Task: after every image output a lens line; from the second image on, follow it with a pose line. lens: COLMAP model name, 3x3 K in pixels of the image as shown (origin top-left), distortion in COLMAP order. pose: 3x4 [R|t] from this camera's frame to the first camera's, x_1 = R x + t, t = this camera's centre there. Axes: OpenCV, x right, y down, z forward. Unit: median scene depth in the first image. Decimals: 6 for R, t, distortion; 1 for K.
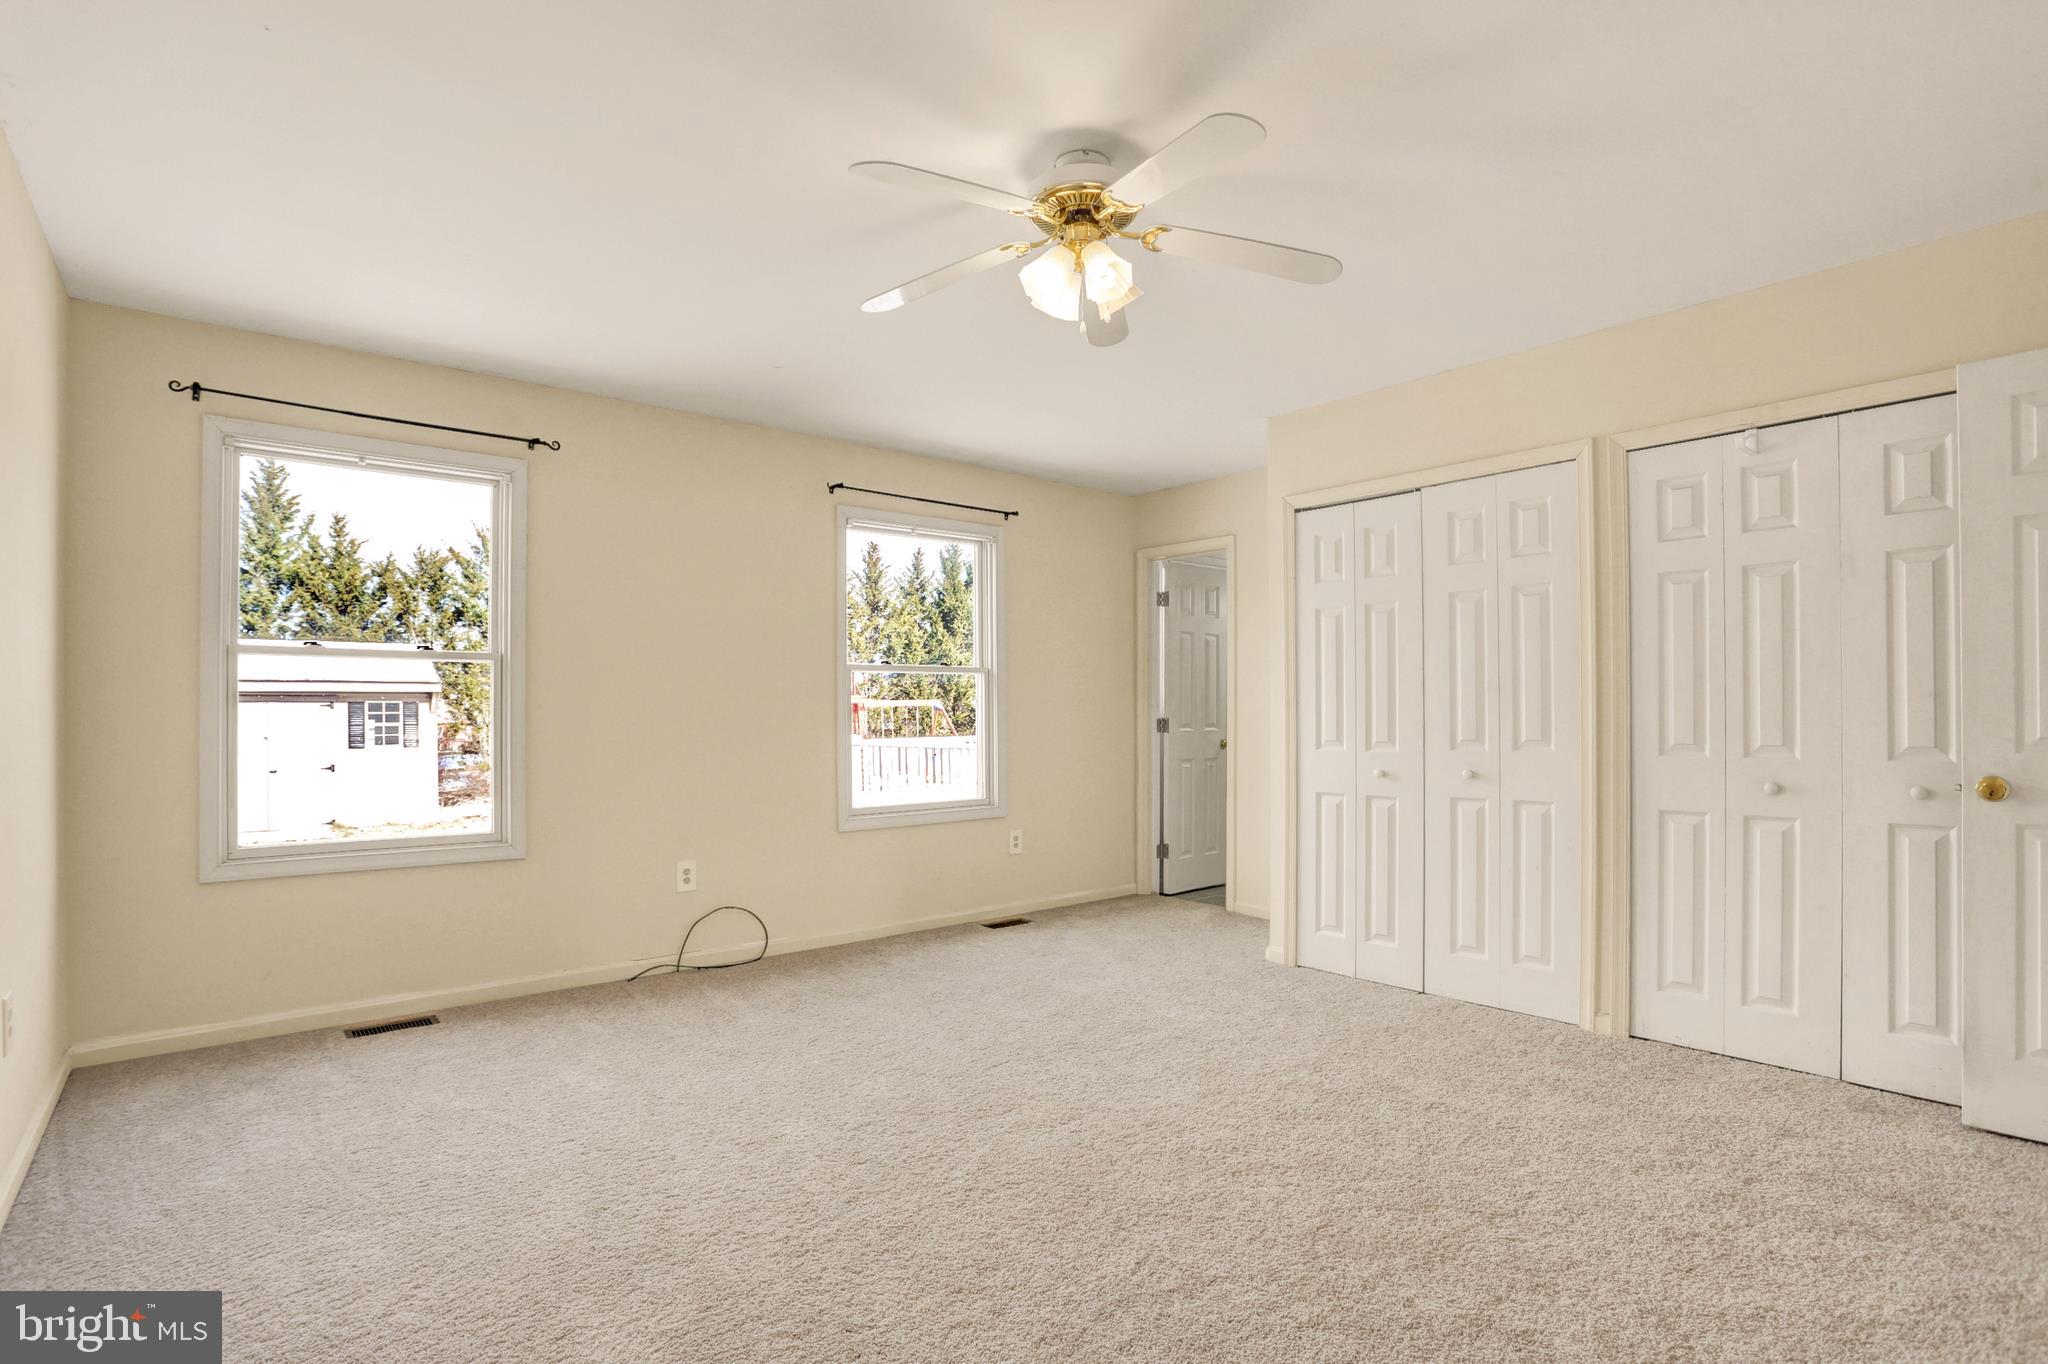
lens RADIAL K [[1021.2, 0, 1024.0], [0, 1021.2, 682.0], [0, 0, 1]] dist [0.000813, 0.000379]
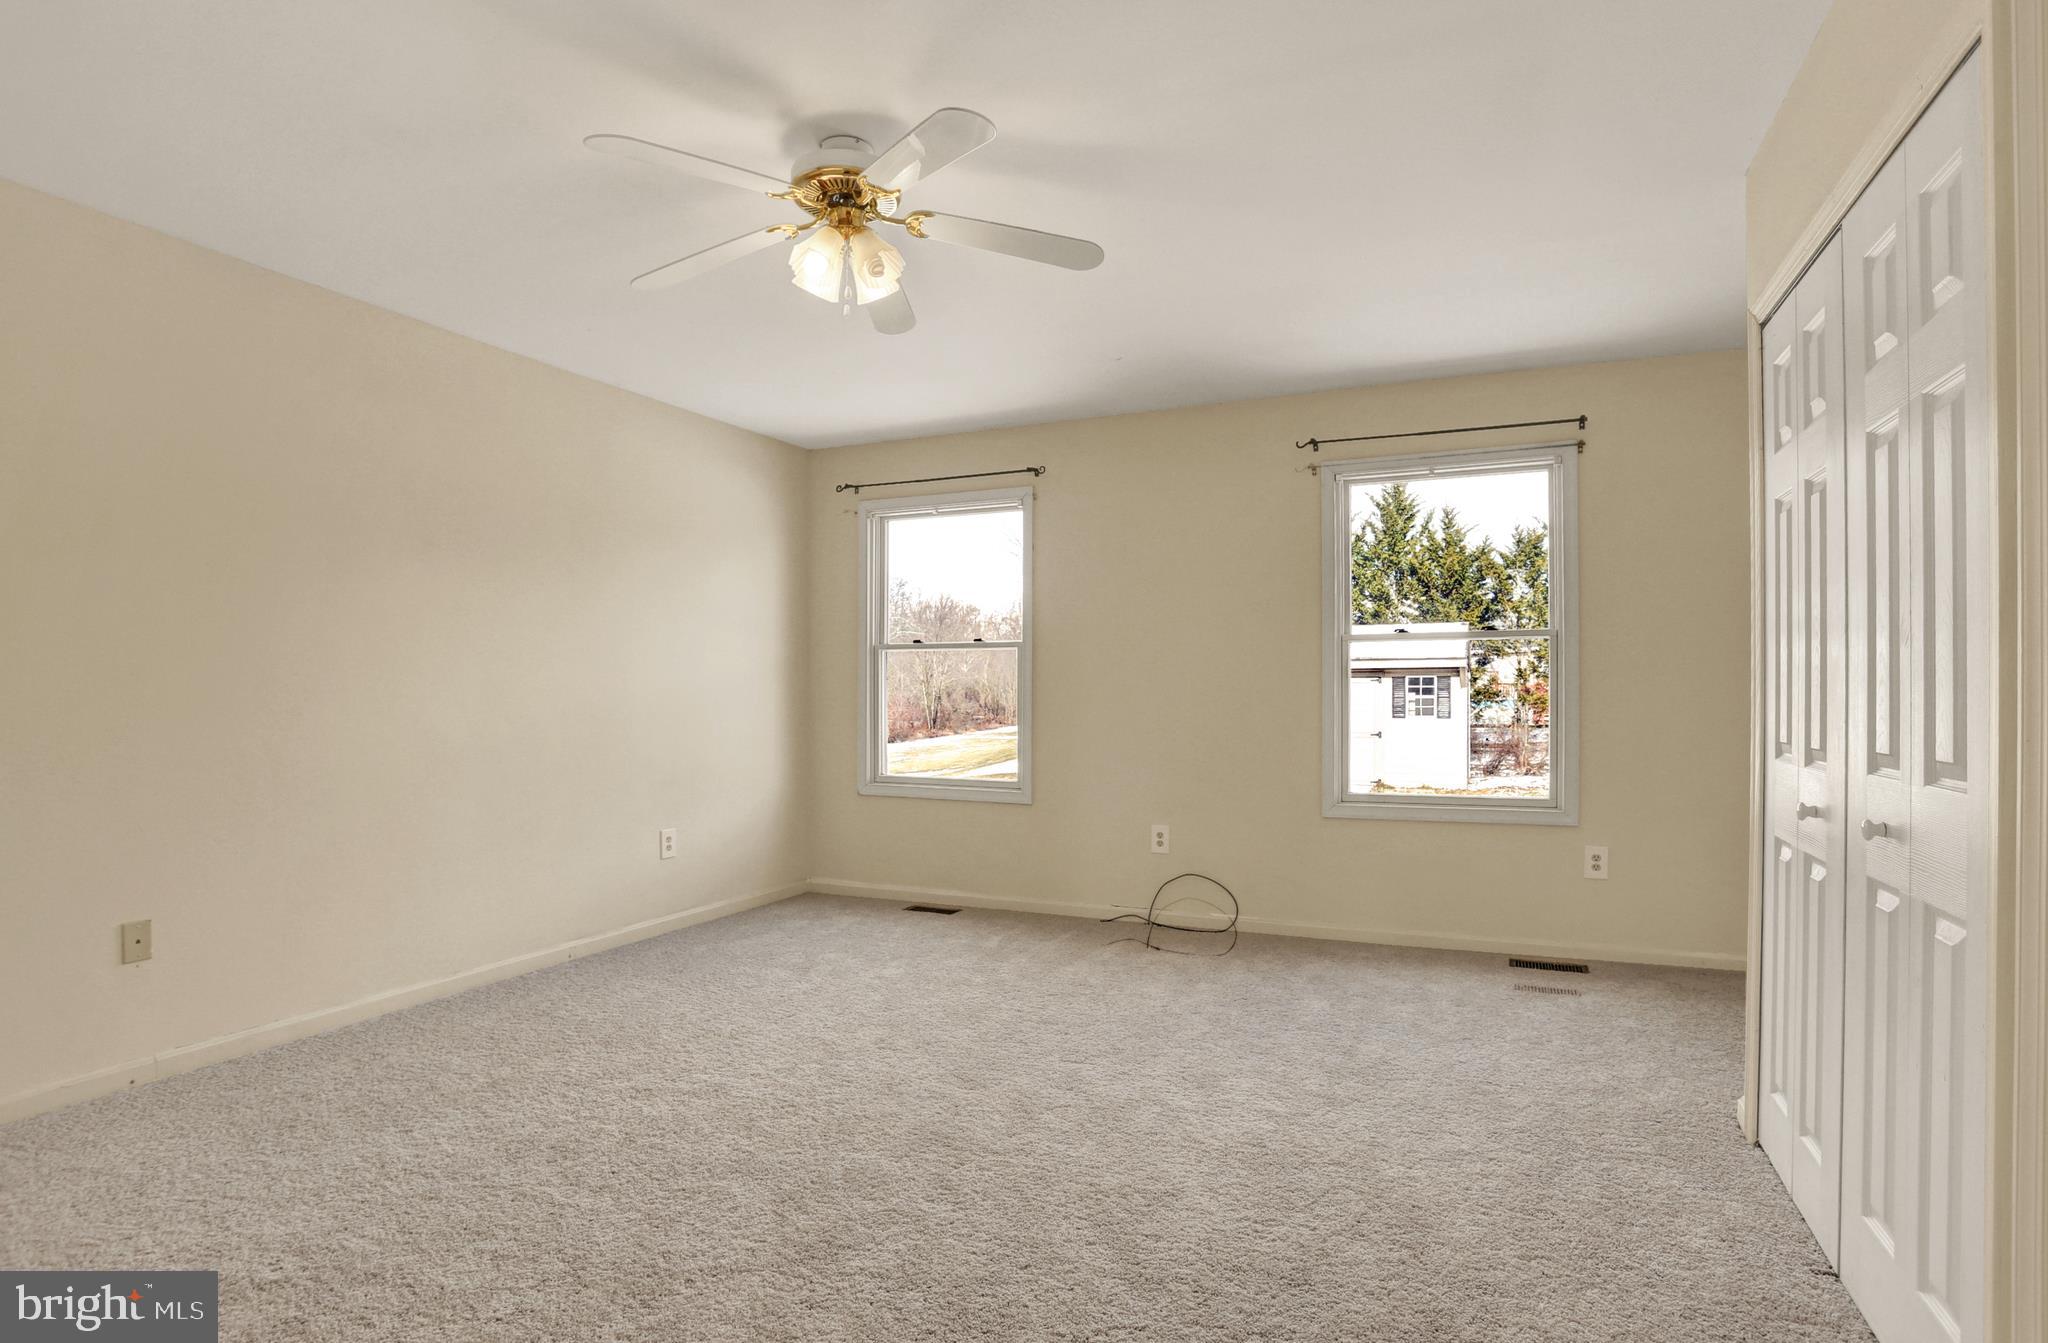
lens RADIAL K [[1017.9, 0, 1024.0], [0, 1017.9, 671.5], [0, 0, 1]] dist [-0.000050, 0.000025]
pose [[0.464775, -0.013556, -0.885325, 0.467381], [0.028071, 0.999606, -0.000569, 0.007539], [0.884984, -0.024588, 0.464973, 0.313598]]
